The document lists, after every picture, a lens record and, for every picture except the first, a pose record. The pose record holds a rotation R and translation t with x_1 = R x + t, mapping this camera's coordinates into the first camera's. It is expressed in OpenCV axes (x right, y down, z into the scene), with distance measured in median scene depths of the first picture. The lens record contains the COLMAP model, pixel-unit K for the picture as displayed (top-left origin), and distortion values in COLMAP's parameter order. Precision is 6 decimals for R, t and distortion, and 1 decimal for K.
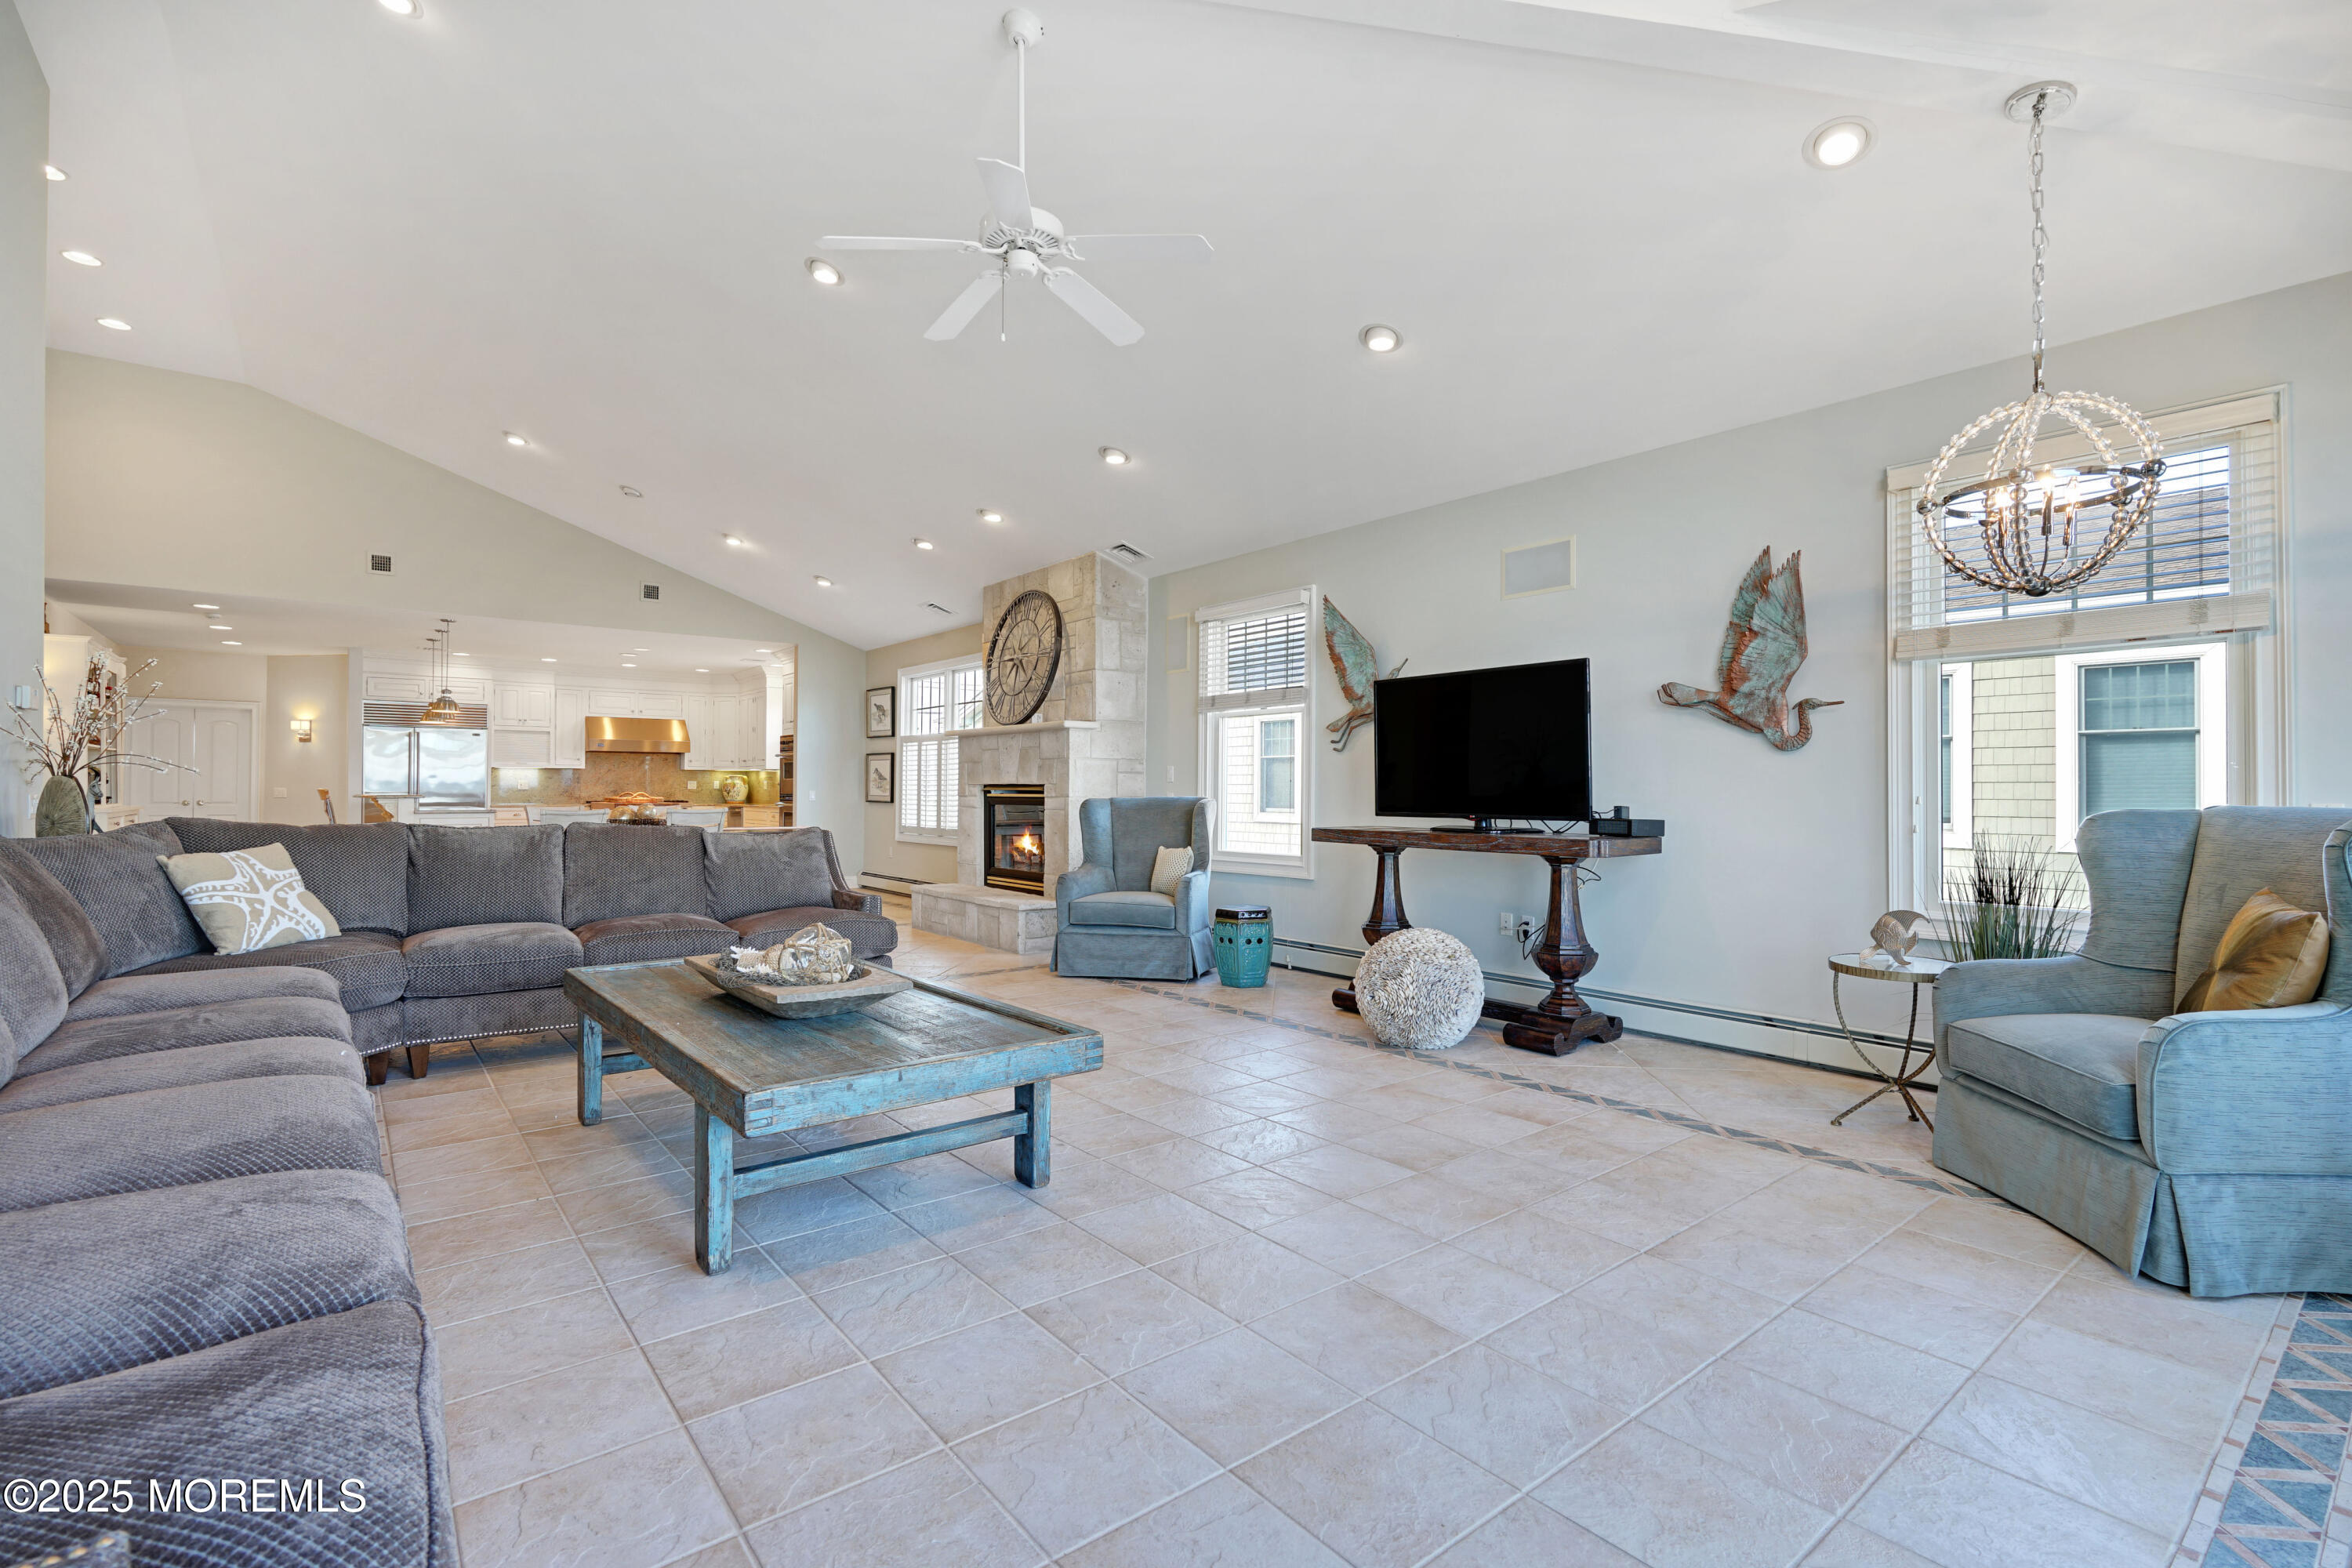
lens RADIAL K [[1057.6, 0, 1172.9], [0, 1057.6, 779.2], [0, 0, 1]] dist [-0.003556, -0.000379]
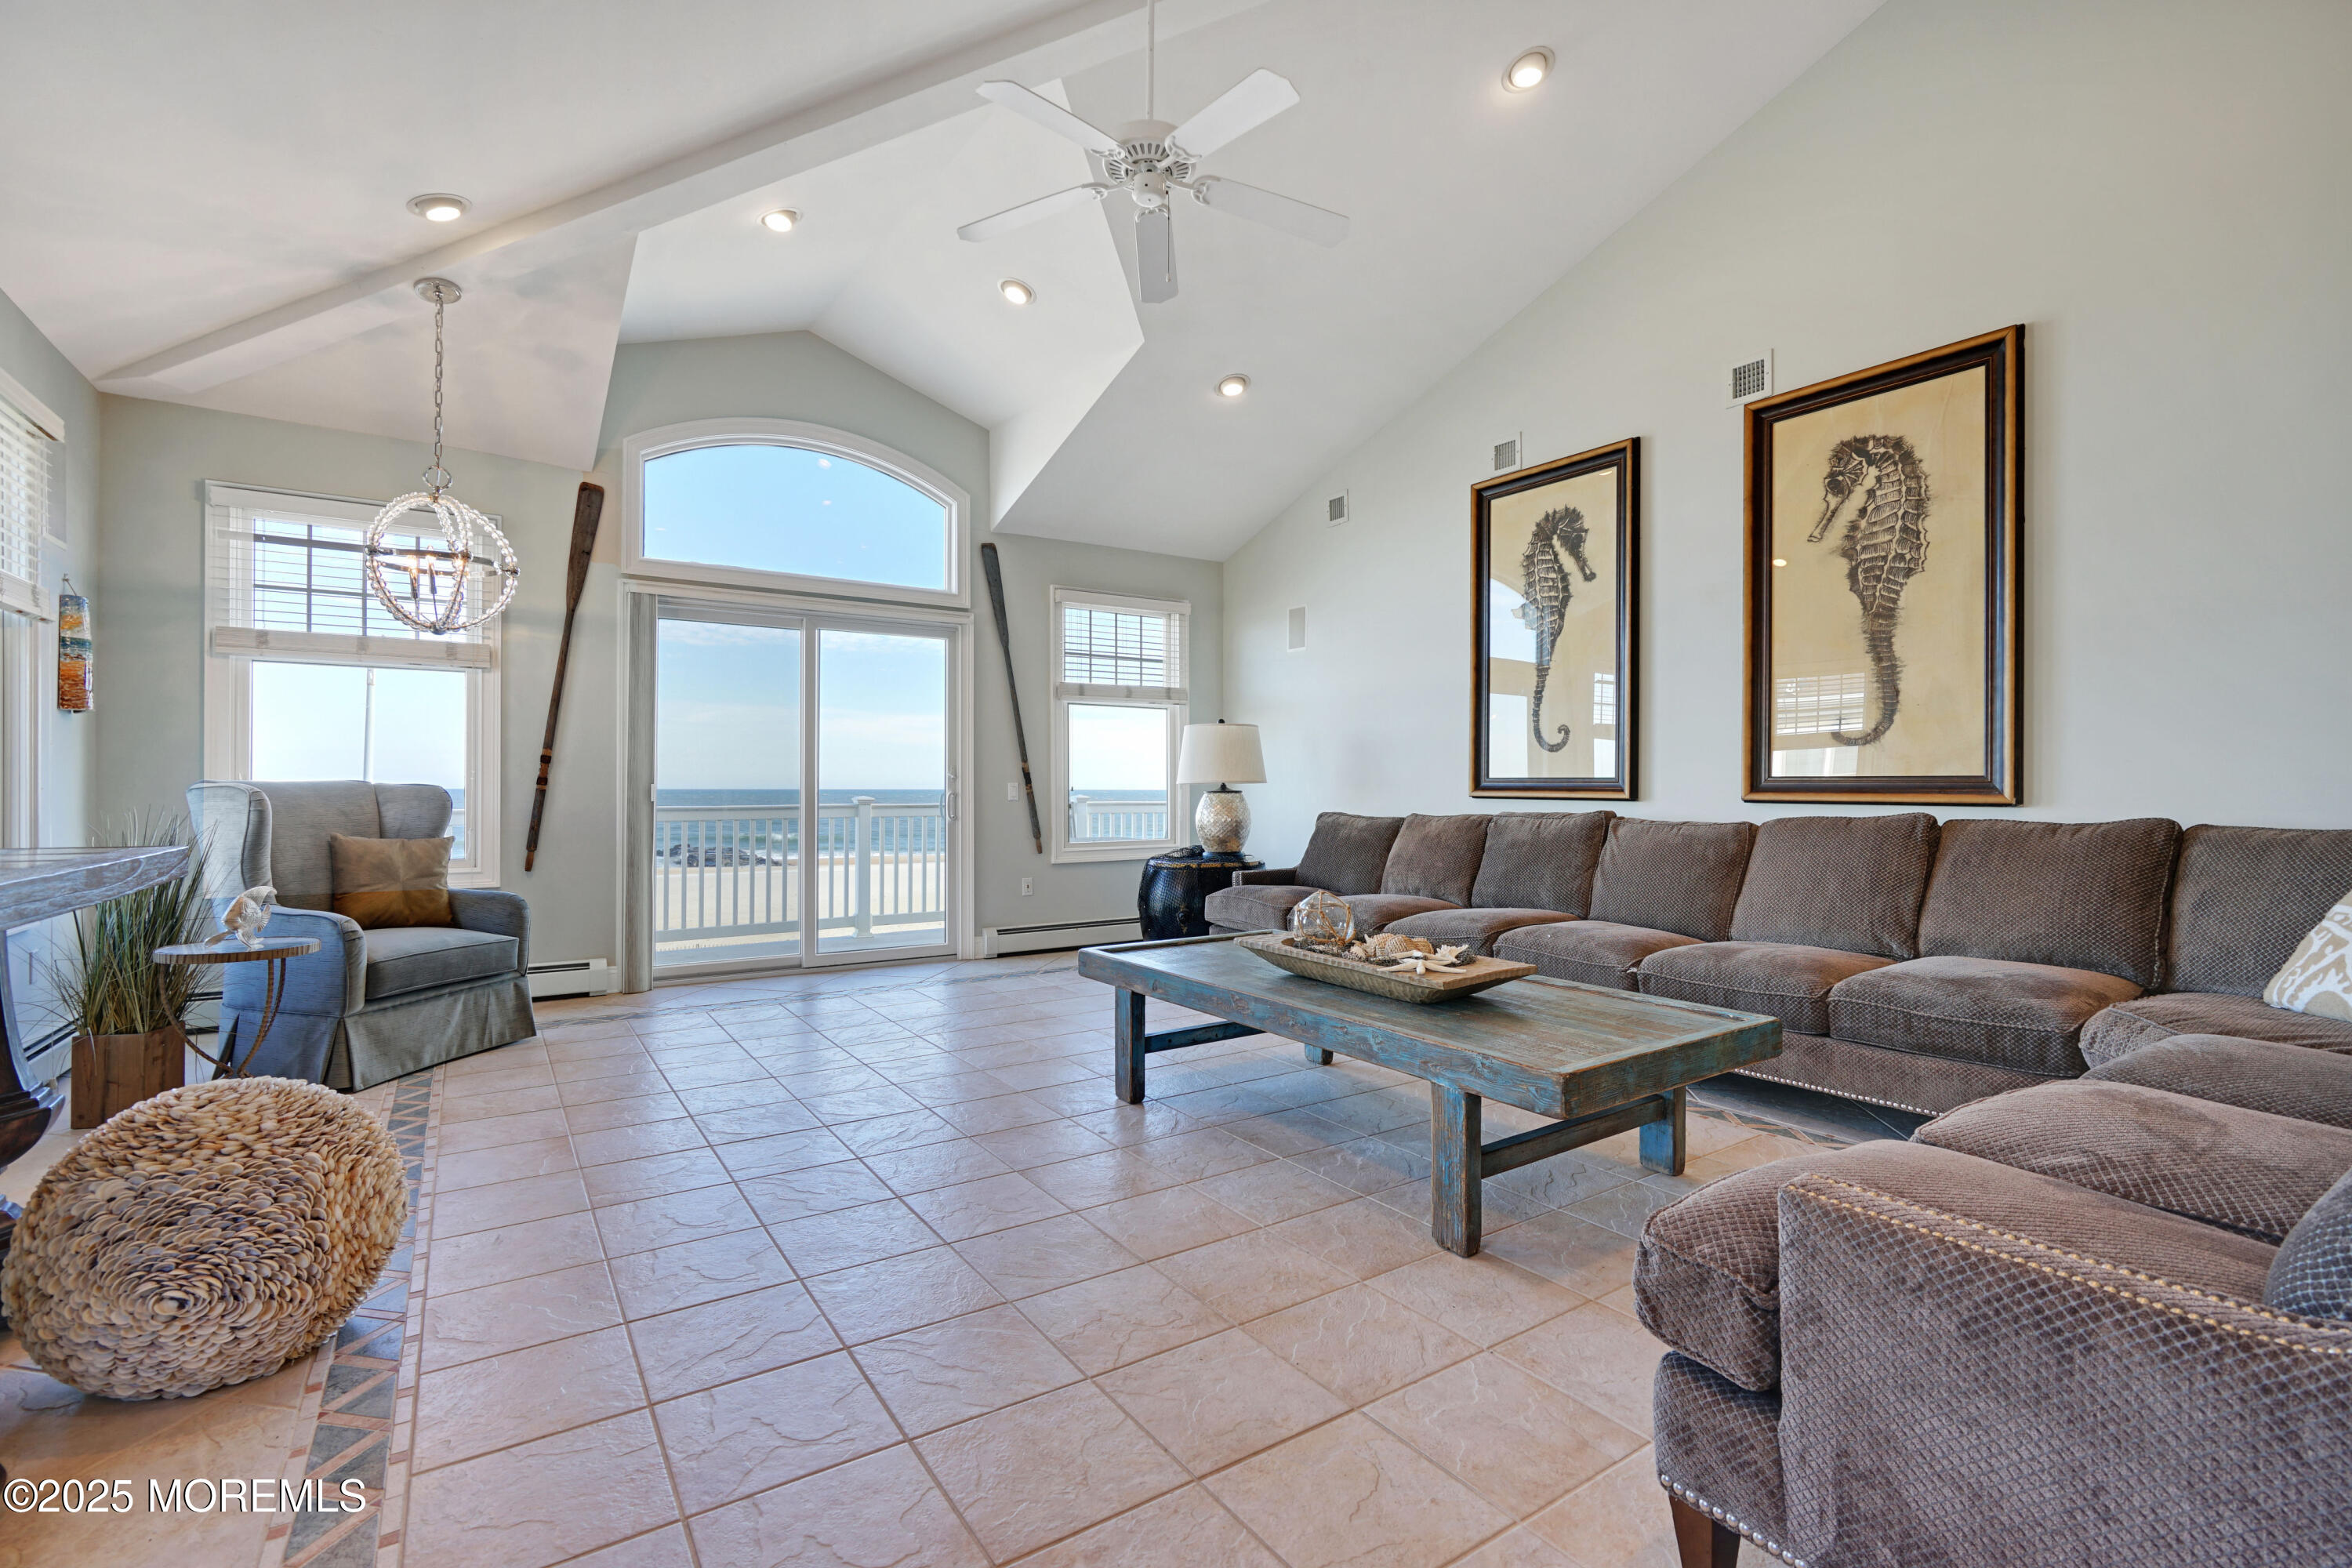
lens RADIAL K [[1057.6, 0, 1171.7], [0, 1057.6, 793.9], [0, 0, 1]] dist [-0.003556, -0.000379]
pose [[-0.997304, -0.002862, 0.073325, -0.238881], [-0.003835, 0.999907, -0.013123, 0.046027], [-0.073280, -0.013369, -0.997222, 1.959285]]
